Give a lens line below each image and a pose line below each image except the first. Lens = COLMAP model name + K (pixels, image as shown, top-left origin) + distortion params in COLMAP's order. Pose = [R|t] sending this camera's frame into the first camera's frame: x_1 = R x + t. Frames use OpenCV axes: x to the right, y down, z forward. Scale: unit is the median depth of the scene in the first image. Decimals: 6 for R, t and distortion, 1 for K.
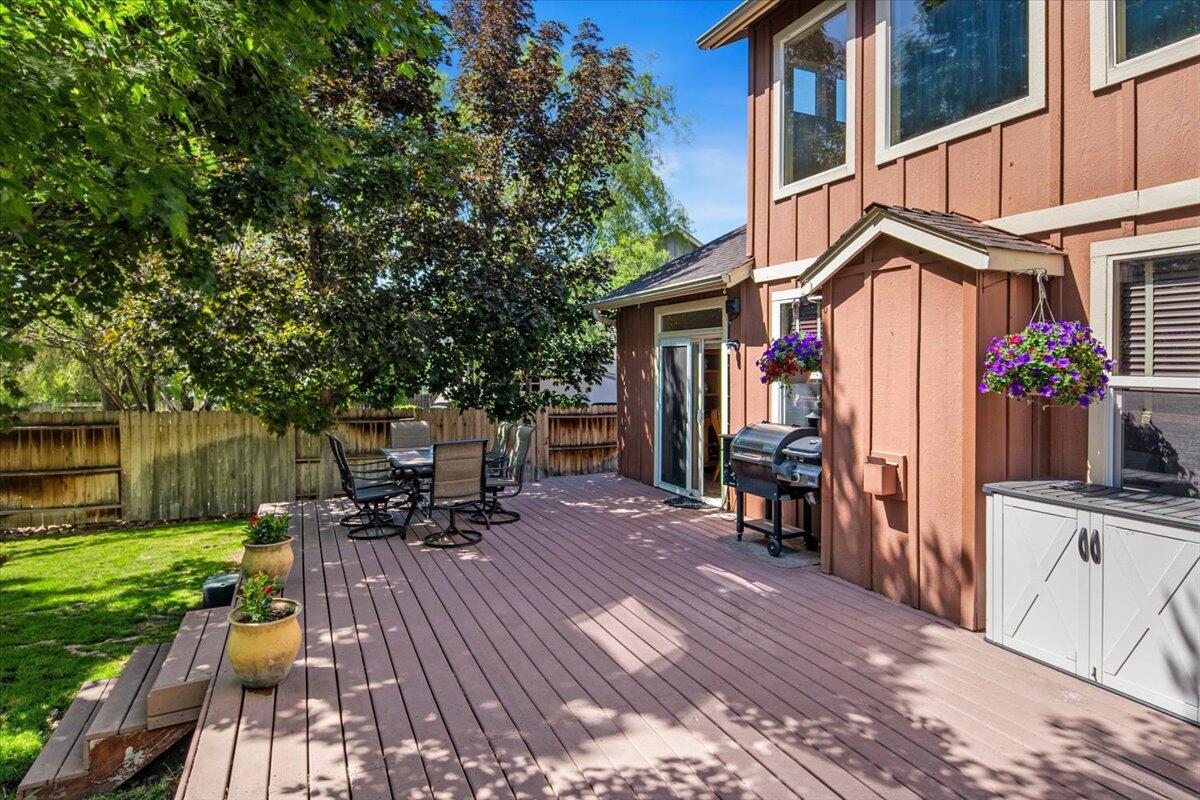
lens RADIAL K [[650.6, 0, 598.8], [0, 650.6, 396.0], [0, 0, 1]] dist [-0.008113, -0.001070]
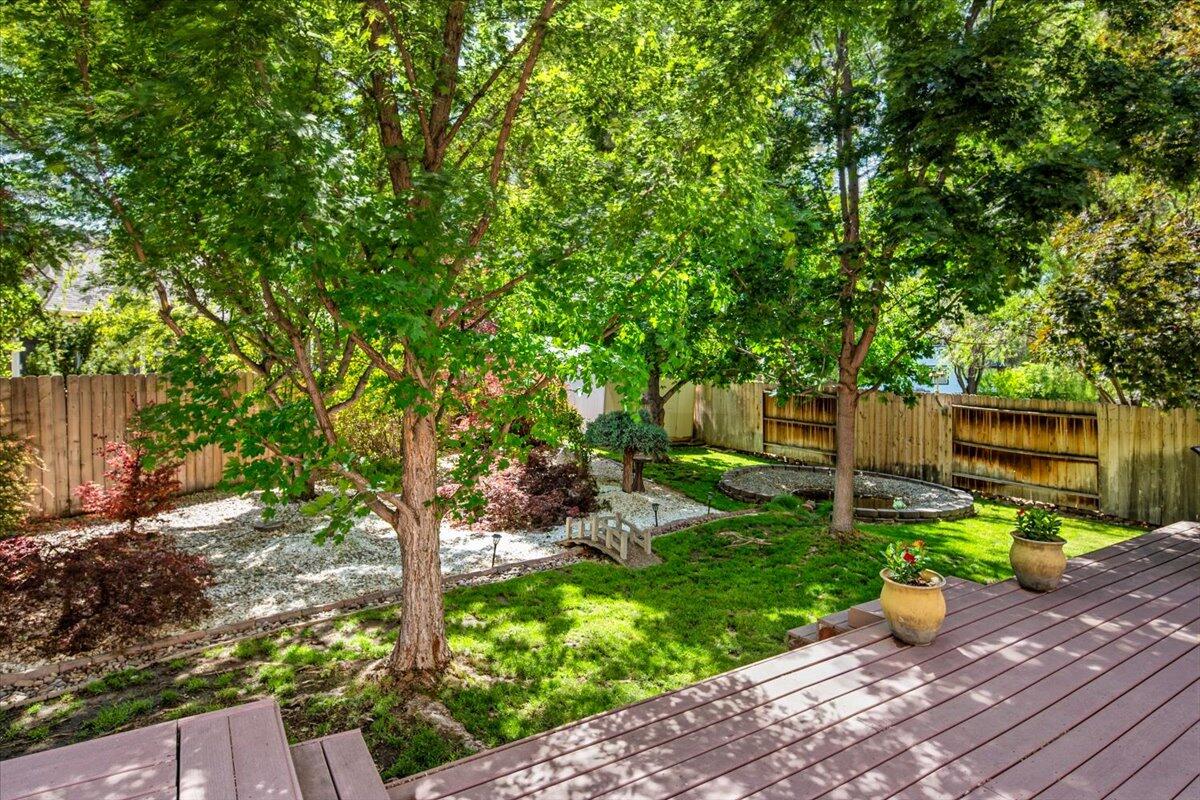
lens RADIAL K [[650.6, 0, 598.3], [0, 650.6, 392.9], [0, 0, 1]] dist [-0.008113, -0.001070]
pose [[0.131488, 0.048261, -0.990142, 0.154388], [-0.040995, 0.998225, 0.043211, -0.004117], [0.990470, 0.034910, 0.133233, 0.090120]]
